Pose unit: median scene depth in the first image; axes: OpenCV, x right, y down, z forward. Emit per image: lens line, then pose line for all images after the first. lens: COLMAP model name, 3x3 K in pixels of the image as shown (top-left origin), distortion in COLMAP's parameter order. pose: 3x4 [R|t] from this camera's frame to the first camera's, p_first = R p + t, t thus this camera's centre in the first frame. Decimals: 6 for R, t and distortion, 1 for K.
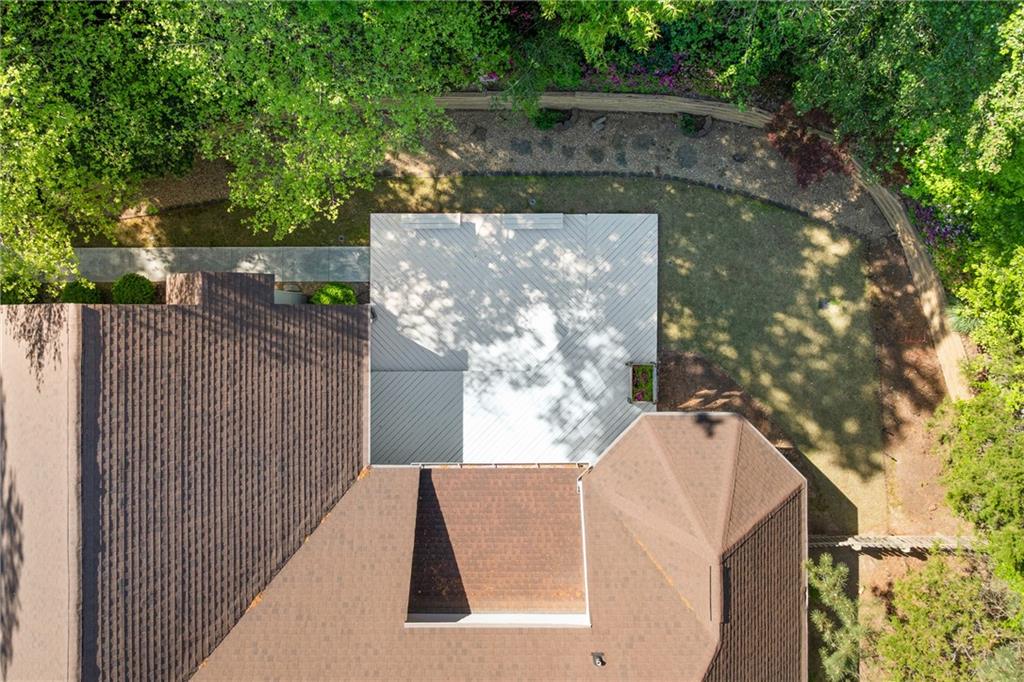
lens RADIAL K [[786.0, 0, 515.7], [0, 786.0, 292.1], [0, 0, 1]] dist [0.008071, -0.073080]
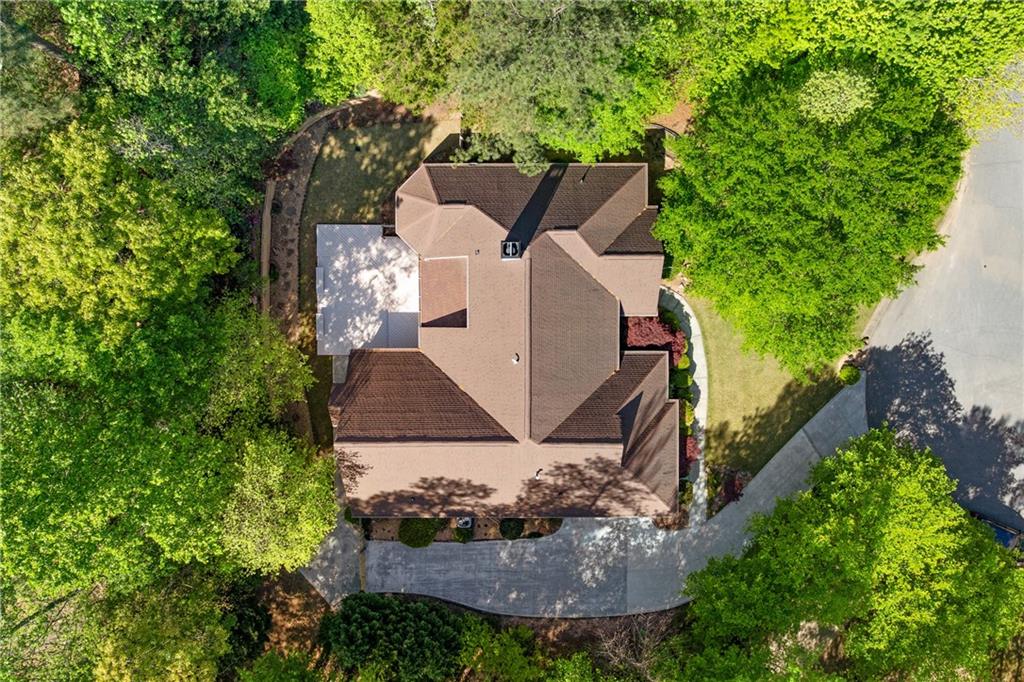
lens RADIAL K [[786.0, 0, 515.7], [0, 786.0, 292.1], [0, 0, 1]] dist [0.008071, -0.073080]
pose [[-0.008191, -0.999777, 0.019448, -0.057875], [0.999837, -0.007875, 0.016246, 0.422708], [-0.016089, 0.019578, 0.999679, -1.214021]]
